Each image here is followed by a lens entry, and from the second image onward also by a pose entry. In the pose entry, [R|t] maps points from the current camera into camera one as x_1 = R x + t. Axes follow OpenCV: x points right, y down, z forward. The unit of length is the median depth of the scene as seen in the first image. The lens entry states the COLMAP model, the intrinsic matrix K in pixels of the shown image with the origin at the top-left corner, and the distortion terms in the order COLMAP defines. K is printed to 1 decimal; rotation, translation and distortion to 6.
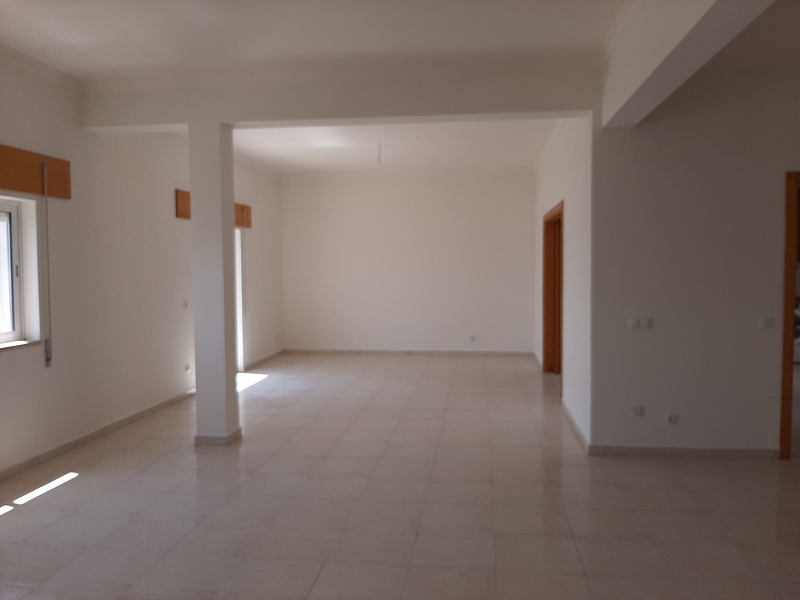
lens RADIAL K [[635.5, 0, 400.1], [0, 635.5, 299.9], [0, 0, 1]] dist [0.039312, -0.082729]
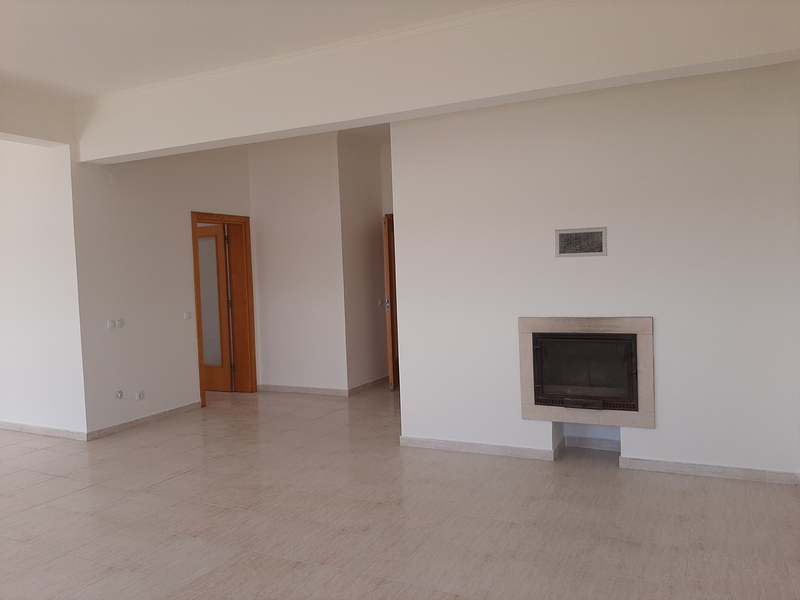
lens RADIAL K [[635.5, 0, 400.1], [0, 635.5, 300.0], [0, 0, 1]] dist [0.039312, -0.082729]
pose [[0.327450, -0.049192, 0.943587, -0.610991], [0.075453, 0.996816, 0.025782, 0.000418], [-0.941851, 0.062754, 0.330119, 0.066990]]
